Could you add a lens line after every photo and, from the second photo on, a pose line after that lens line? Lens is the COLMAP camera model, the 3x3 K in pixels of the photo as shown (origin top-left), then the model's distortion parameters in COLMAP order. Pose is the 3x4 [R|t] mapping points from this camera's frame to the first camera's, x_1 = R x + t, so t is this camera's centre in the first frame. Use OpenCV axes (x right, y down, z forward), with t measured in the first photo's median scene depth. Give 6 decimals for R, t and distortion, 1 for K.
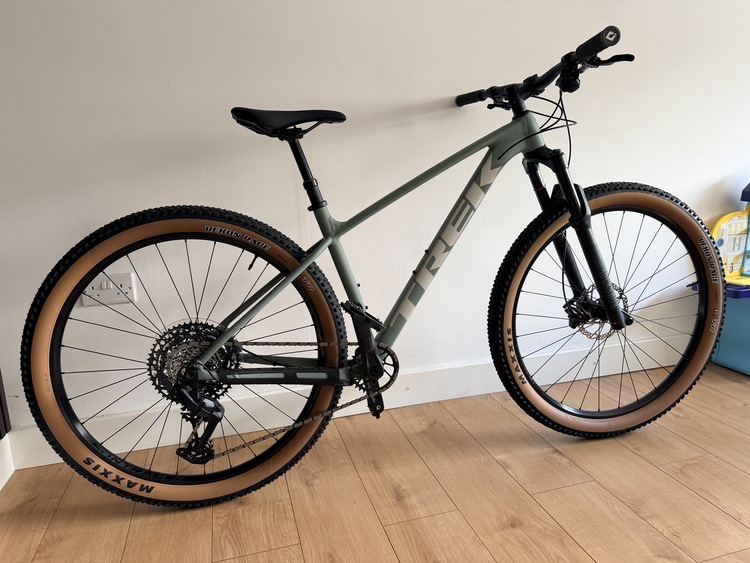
lens RADIAL K [[519.2, 0, 388.1], [0, 519.2, 267.8], [0, 0, 1]] dist [0.023250, -0.000855]
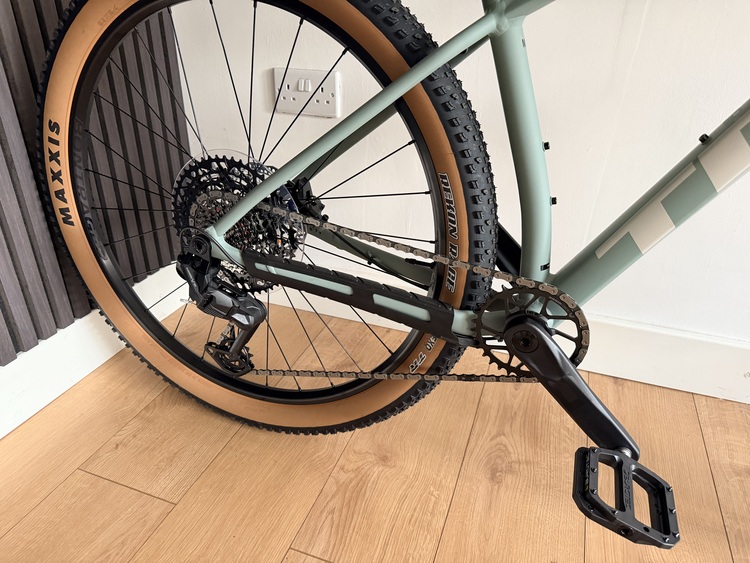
lens RADIAL K [[532.2, 0, 375.0], [0, 532.2, 281.5], [0, 0, 1]] dist [0.091376, -0.136211]
pose [[0.828572, 0.301821, -0.471564, 0.069967], [-0.160275, 0.934872, 0.316743, 0.019537], [0.536452, -0.186865, 0.822983, 0.533297]]
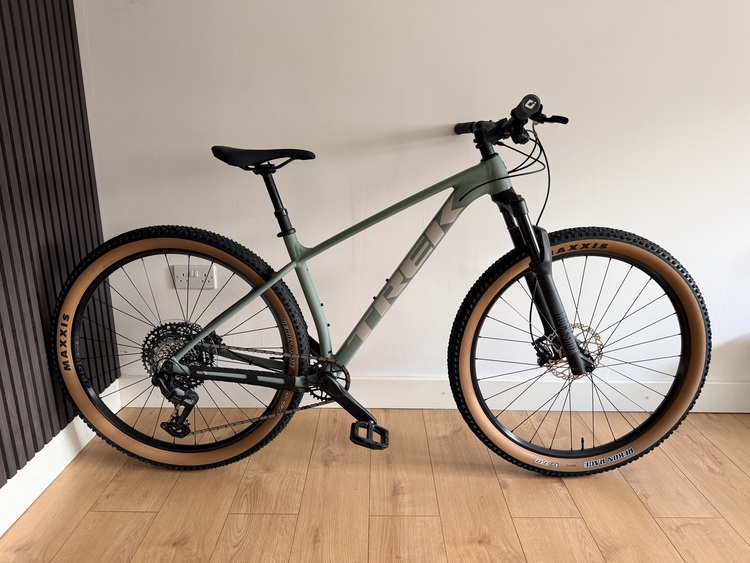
lens RADIAL K [[532.2, 0, 375.0], [0, 532.2, 281.5], [0, 0, 1]] dist [0.091376, -0.136211]
pose [[0.968979, 0.106204, -0.223159, 0.302836], [-0.090607, 0.992746, 0.079034, -0.117029], [0.229933, -0.056363, 0.971573, -0.081022]]
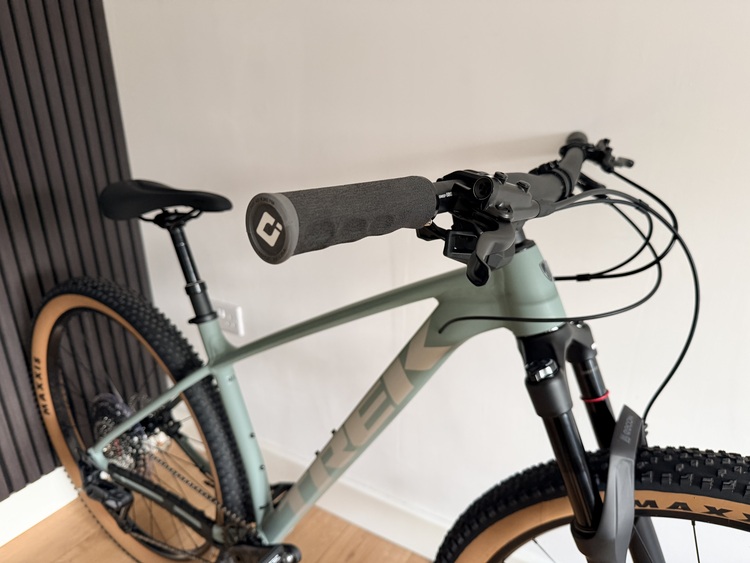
lens RADIAL K [[532.2, 0, 375.0], [0, 532.2, 281.5], [0, 0, 1]] dist [0.091376, -0.136211]
pose [[0.699306, 0.269228, -0.662183, 0.483422], [-0.152762, 0.961247, 0.229495, -0.358019], [0.698308, -0.059331, 0.713334, 0.609968]]
